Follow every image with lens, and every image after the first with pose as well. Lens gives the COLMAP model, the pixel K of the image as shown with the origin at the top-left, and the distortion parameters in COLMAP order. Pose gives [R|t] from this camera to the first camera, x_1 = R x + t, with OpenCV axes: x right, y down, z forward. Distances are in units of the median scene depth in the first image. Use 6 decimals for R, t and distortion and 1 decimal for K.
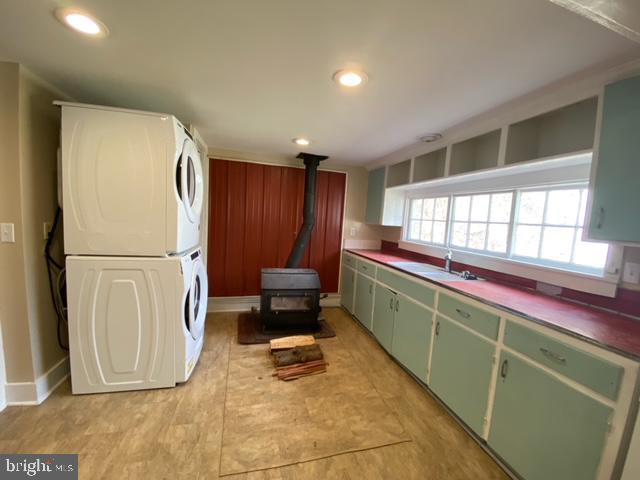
lens RADIAL K [[258.8, 0, 320.4], [0, 258.8, 239.8], [0, 0, 1]] dist [0.003101, -0.010817]
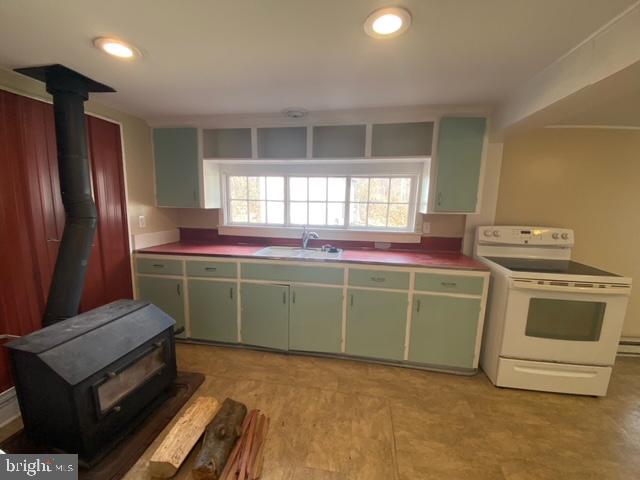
lens RADIAL K [[258.8, 0, 321.4], [0, 258.8, 239.6], [0, 0, 1]] dist [0.003101, -0.010817]
pose [[0.418289, -0.187721, 0.888704, -0.540340], [0.085753, 0.982202, 0.167109, -0.114499], [-0.904257, 0.006309, 0.426942, 0.631123]]
